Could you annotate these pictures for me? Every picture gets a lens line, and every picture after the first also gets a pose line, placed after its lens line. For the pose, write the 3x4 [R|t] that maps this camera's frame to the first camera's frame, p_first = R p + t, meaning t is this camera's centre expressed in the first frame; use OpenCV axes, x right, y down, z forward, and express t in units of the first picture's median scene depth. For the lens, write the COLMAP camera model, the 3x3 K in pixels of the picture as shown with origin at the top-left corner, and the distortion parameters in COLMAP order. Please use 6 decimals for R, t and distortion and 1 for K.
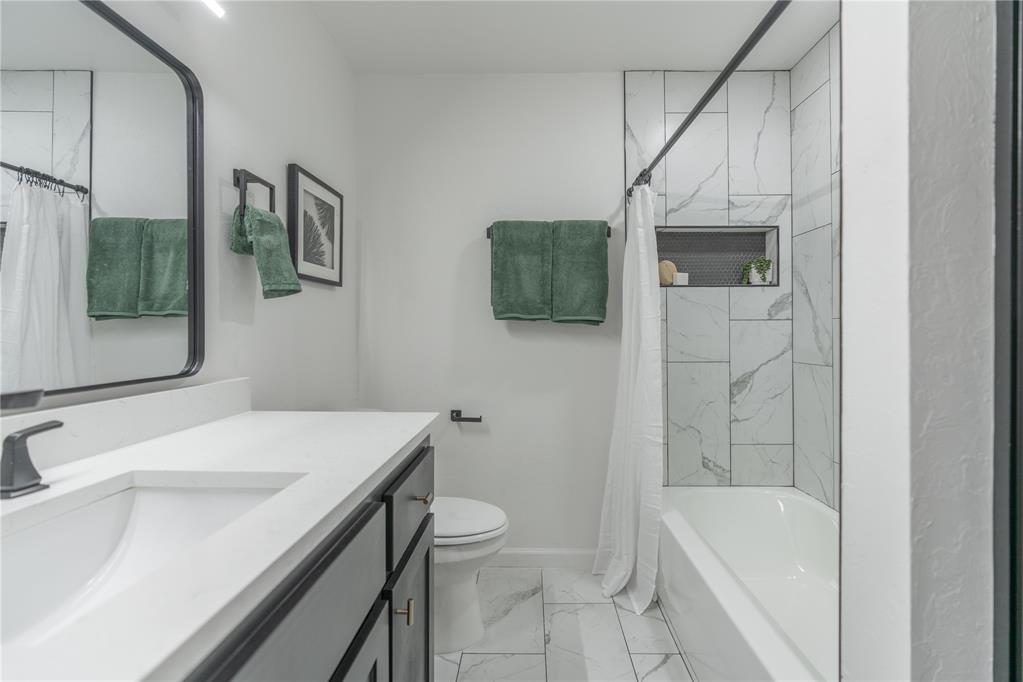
lens RADIAL K [[462.2, 0, 514.2], [0, 462.2, 332.4], [0, 0, 1]] dist [-0.008224, 0.003126]
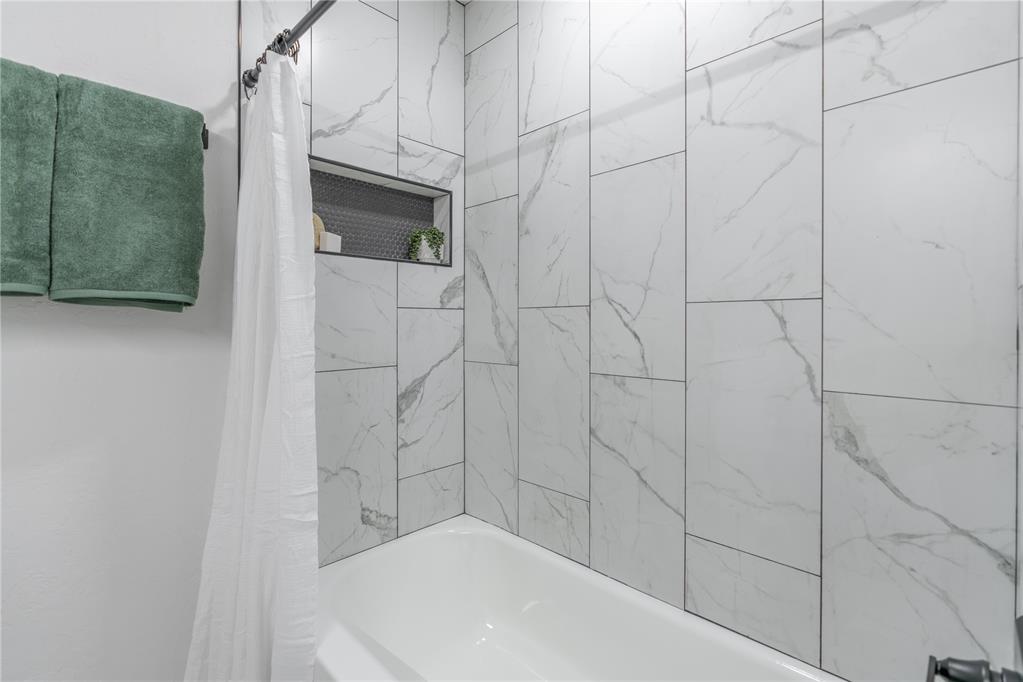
lens RADIAL K [[462.2, 0, 511.7], [0, 462.2, 315.4], [0, 0, 1]] dist [-0.008224, 0.003126]
pose [[0.671870, 0.012682, 0.740561, 0.052823], [0.000003, 0.999853, -0.017124, -0.002148], [-0.740669, 0.011507, 0.671771, 0.388858]]
